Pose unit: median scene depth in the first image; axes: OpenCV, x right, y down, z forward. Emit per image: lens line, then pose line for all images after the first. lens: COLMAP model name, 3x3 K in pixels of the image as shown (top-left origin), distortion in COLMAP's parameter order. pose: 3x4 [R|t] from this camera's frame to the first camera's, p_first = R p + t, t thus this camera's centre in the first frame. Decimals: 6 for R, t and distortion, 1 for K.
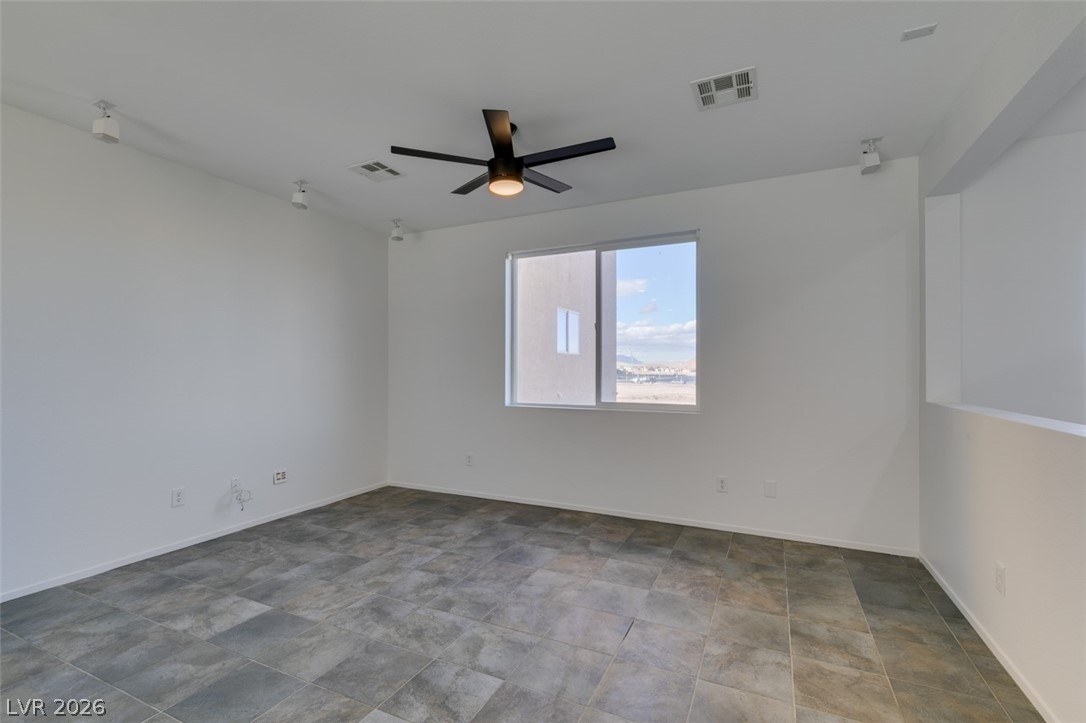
lens RADIAL K [[484.8, 0, 541.4], [0, 484.8, 366.3], [0, 0, 1]] dist [0.003657, -0.001606]
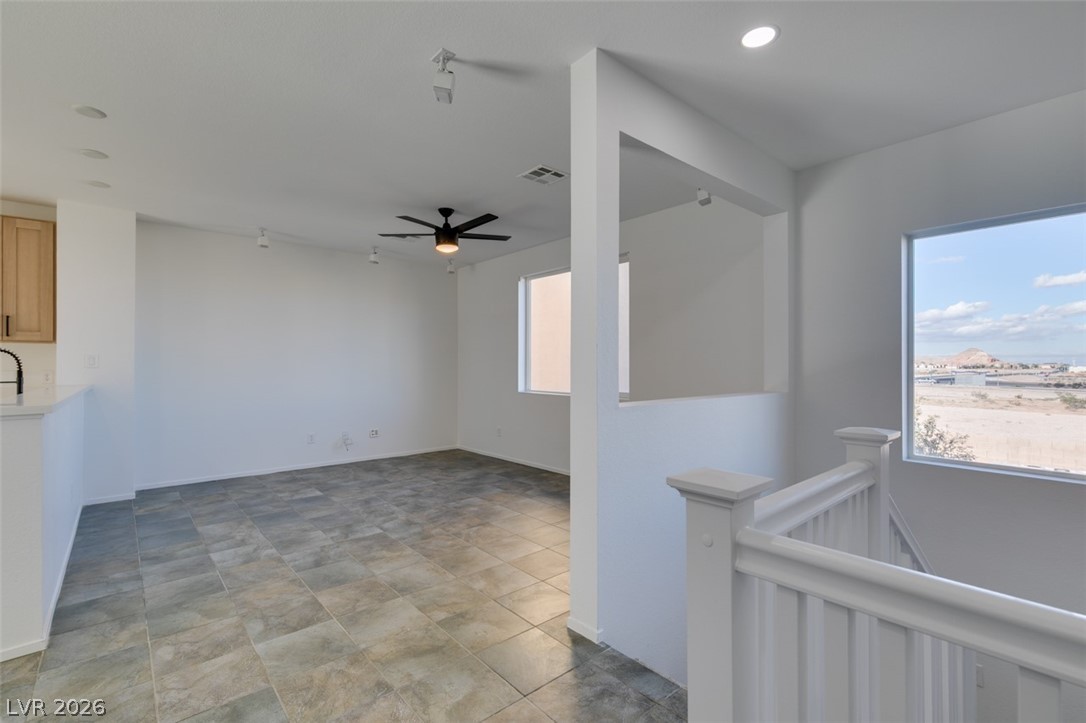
lens RADIAL K [[484.8, 0, 541.4], [0, 484.8, 366.3], [0, 0, 1]] dist [0.003657, -0.001606]
pose [[0.916439, -0.000731, -0.400173, 0.826975], [0.003994, 0.999965, 0.007319, 0.001349], [0.400154, -0.008306, 0.916410, -0.310047]]
